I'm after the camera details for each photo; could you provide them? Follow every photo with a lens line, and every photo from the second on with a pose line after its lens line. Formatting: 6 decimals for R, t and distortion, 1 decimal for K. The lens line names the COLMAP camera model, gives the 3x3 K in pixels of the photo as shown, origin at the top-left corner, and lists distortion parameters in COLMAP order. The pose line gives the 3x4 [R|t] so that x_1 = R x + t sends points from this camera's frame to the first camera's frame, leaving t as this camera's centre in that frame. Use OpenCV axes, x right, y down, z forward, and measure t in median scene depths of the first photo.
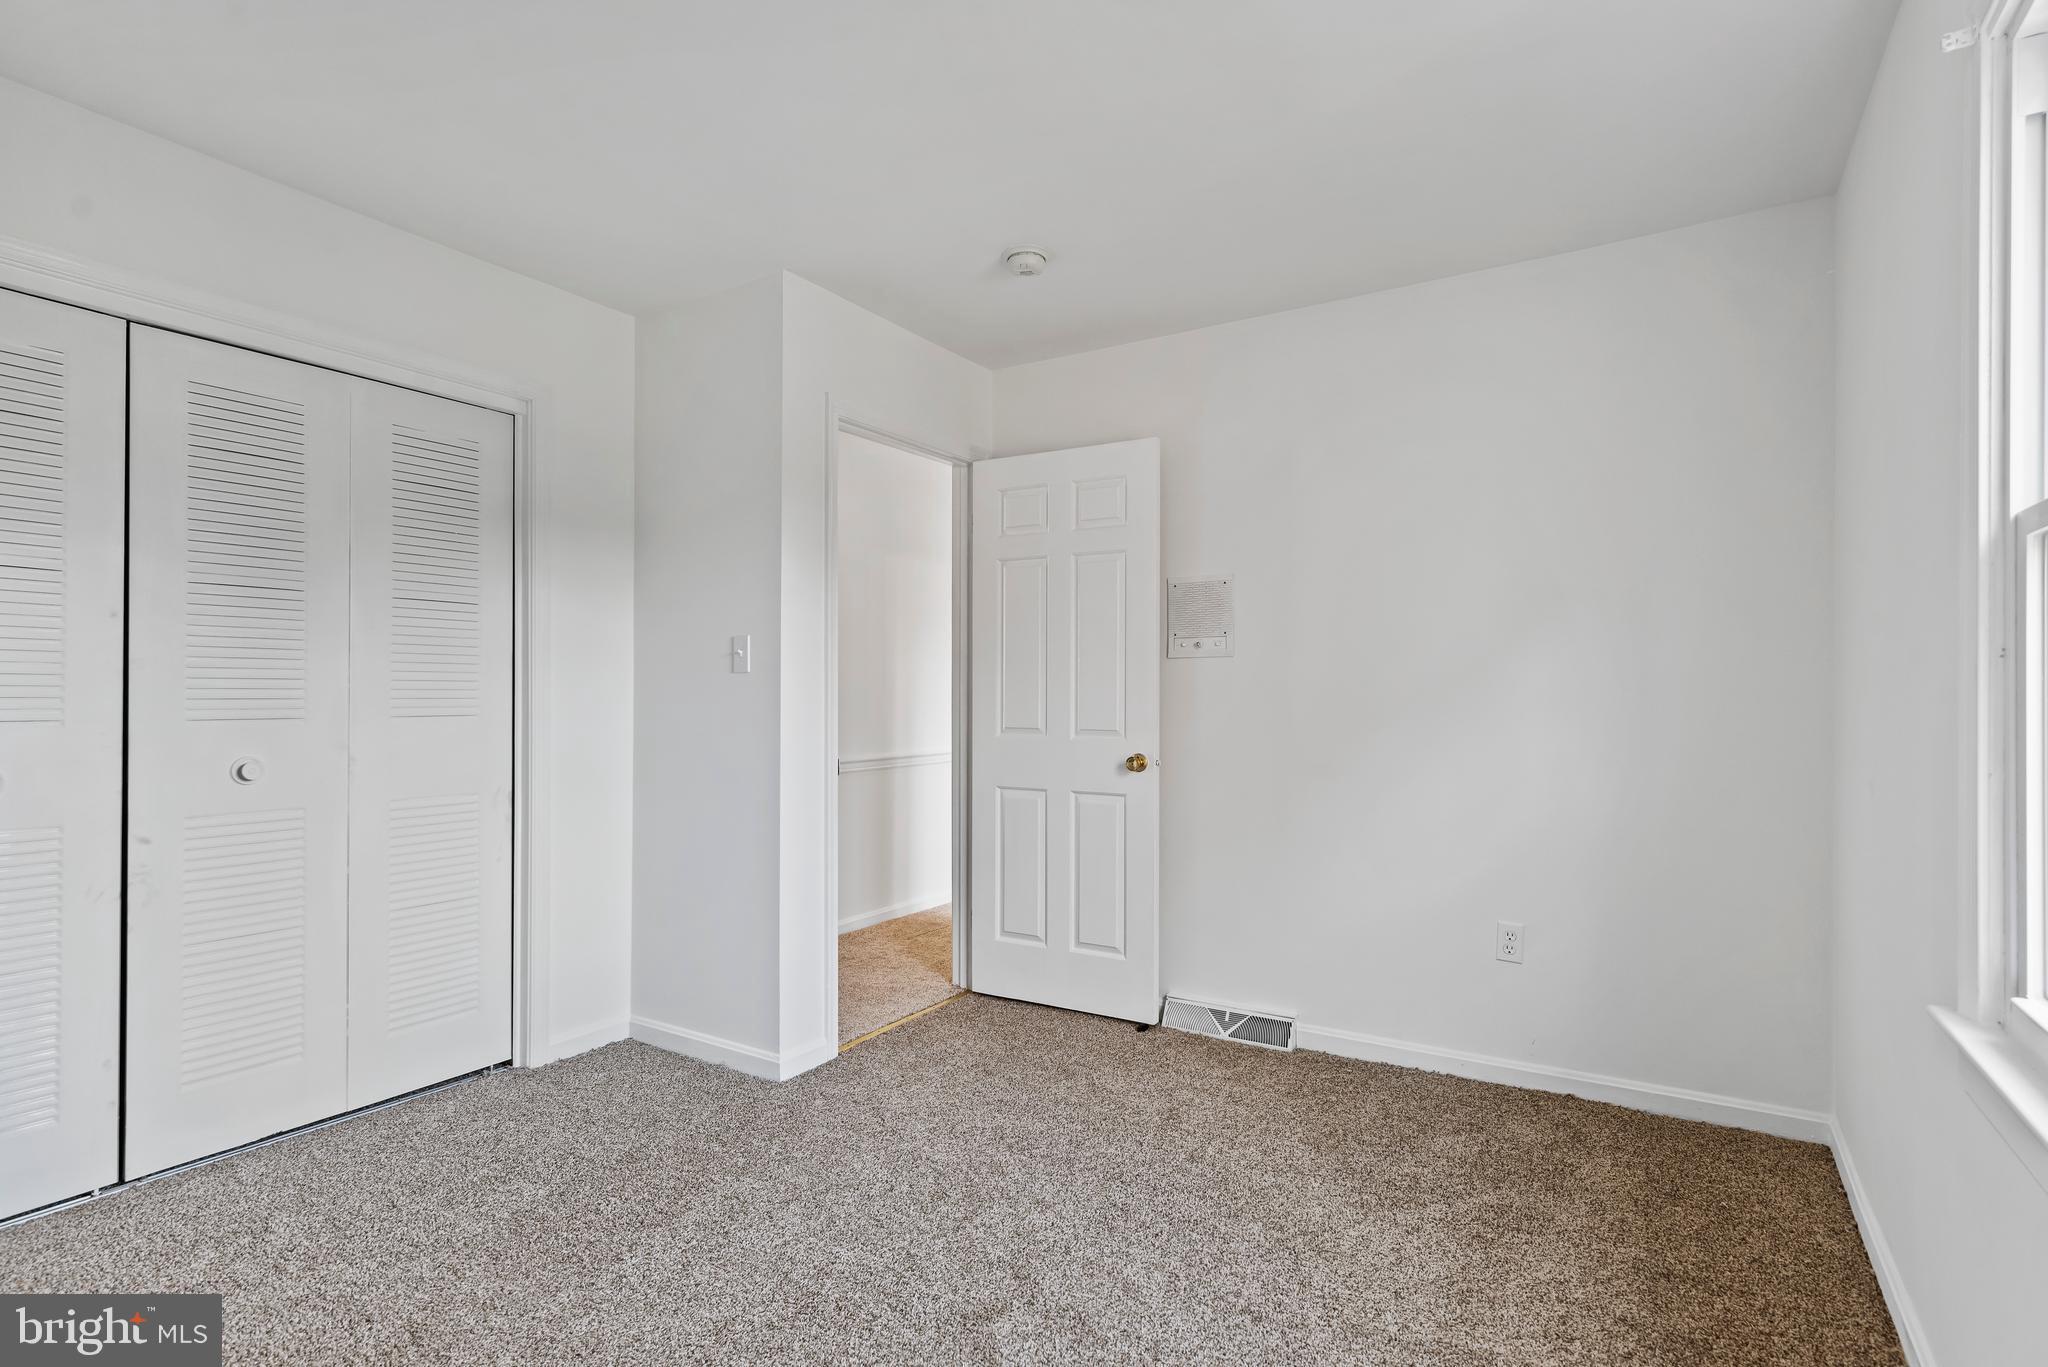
lens RADIAL K [[993.0, 0, 1040.9], [0, 993.0, 682.9], [0, 0, 1]] dist [0.001168, 0.000862]
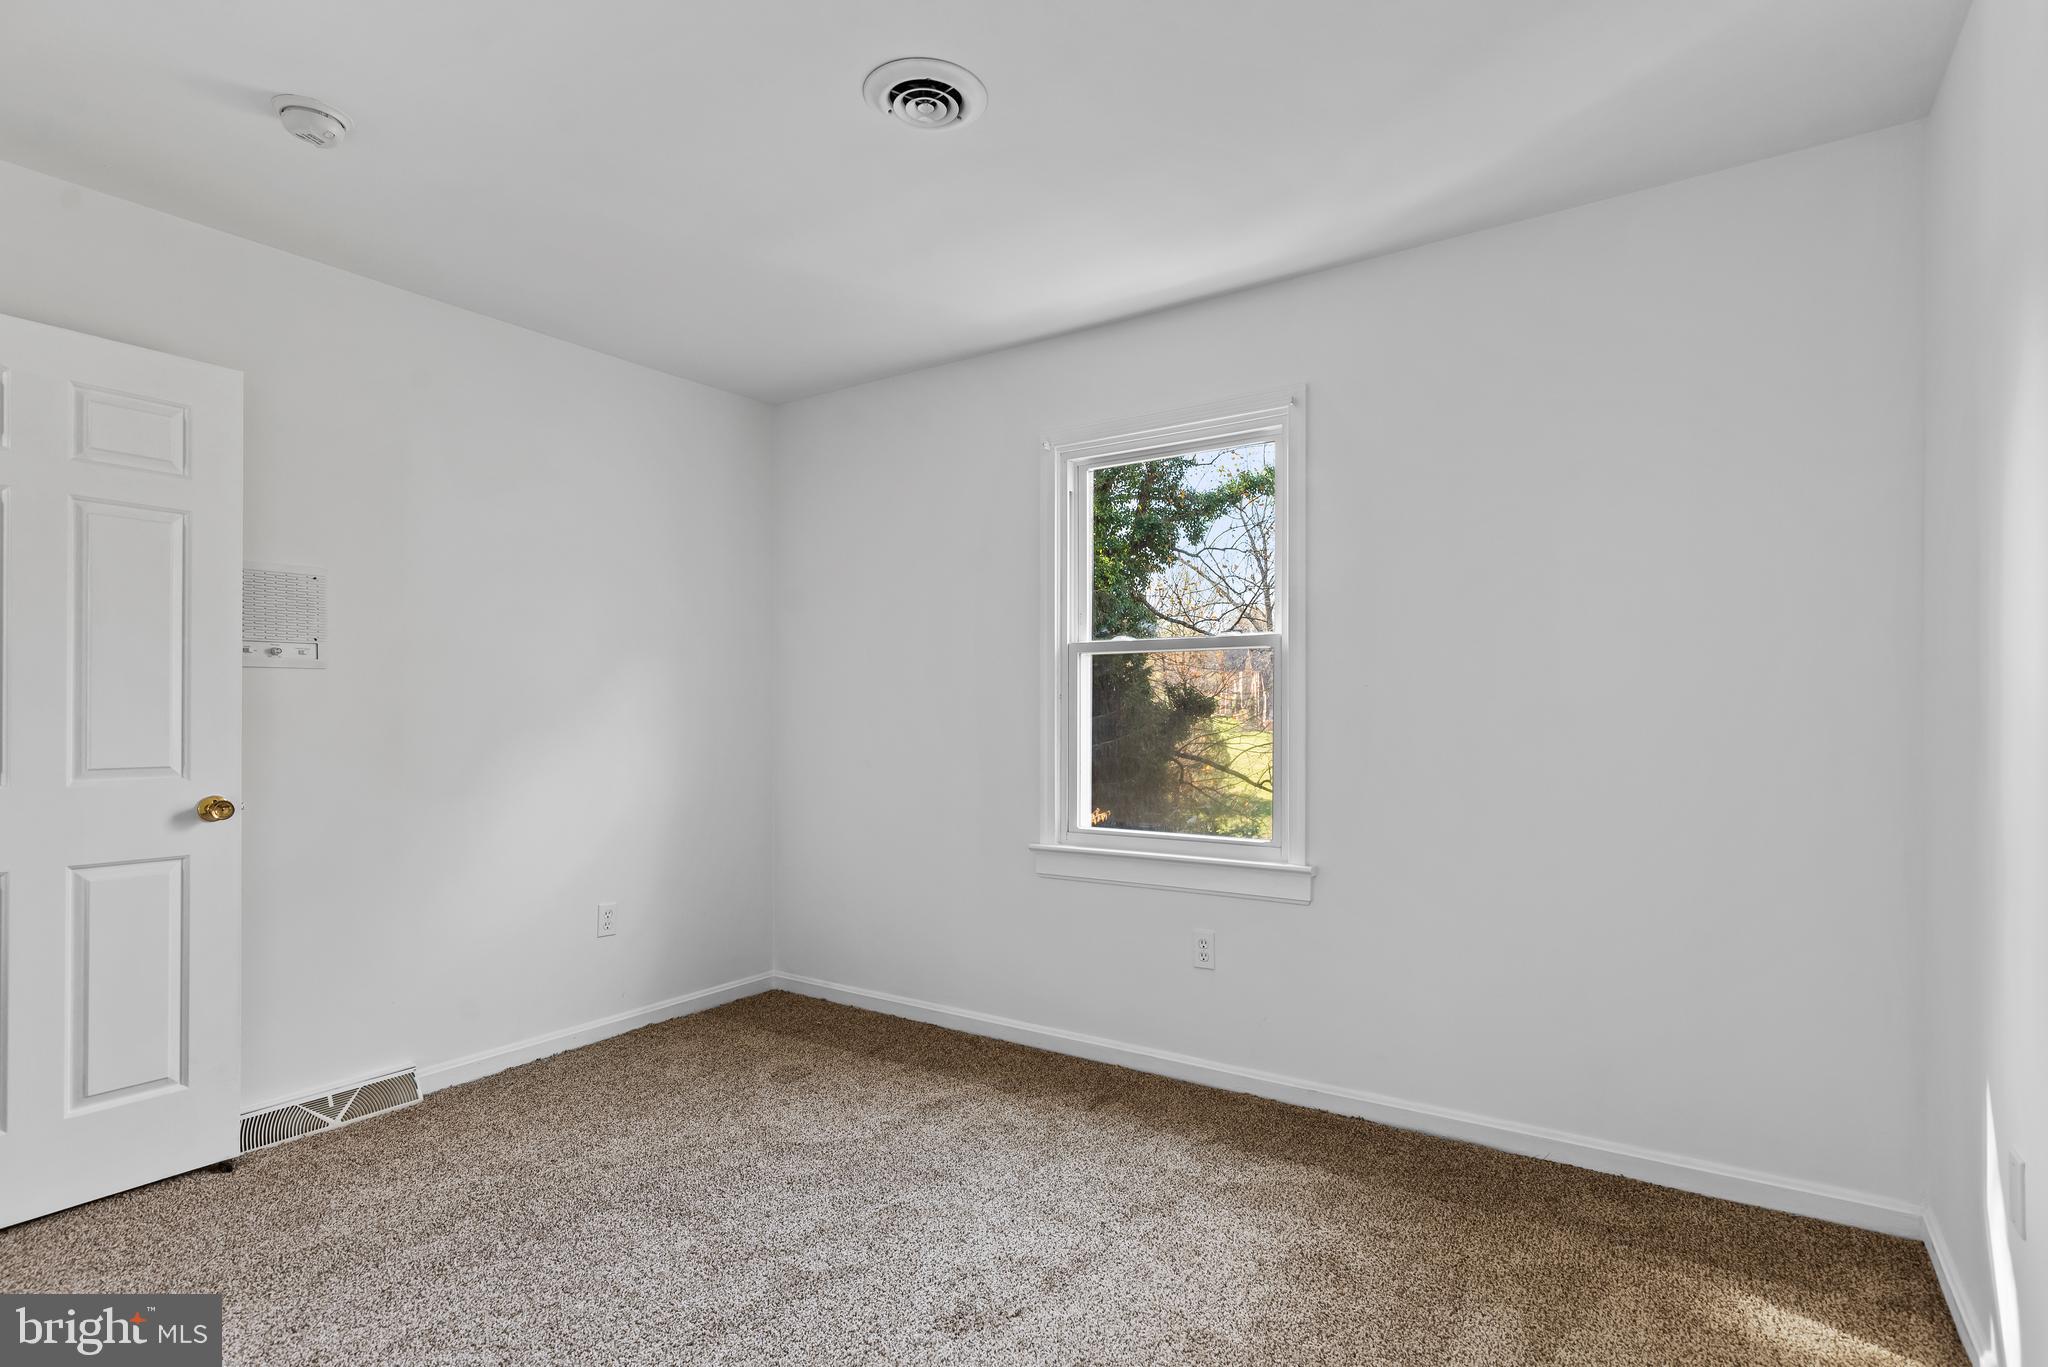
lens RADIAL K [[993.6, 0, 1054.7], [0, 993.6, 711.9], [0, 0, 1]] dist [-0.001141, -0.000109]
pose [[0.036030, -0.000594, 0.999351, -0.642384], [-0.008528, 0.999963, 0.000902, 0.003566], [-0.999314, -0.008555, 0.036024, 0.378706]]
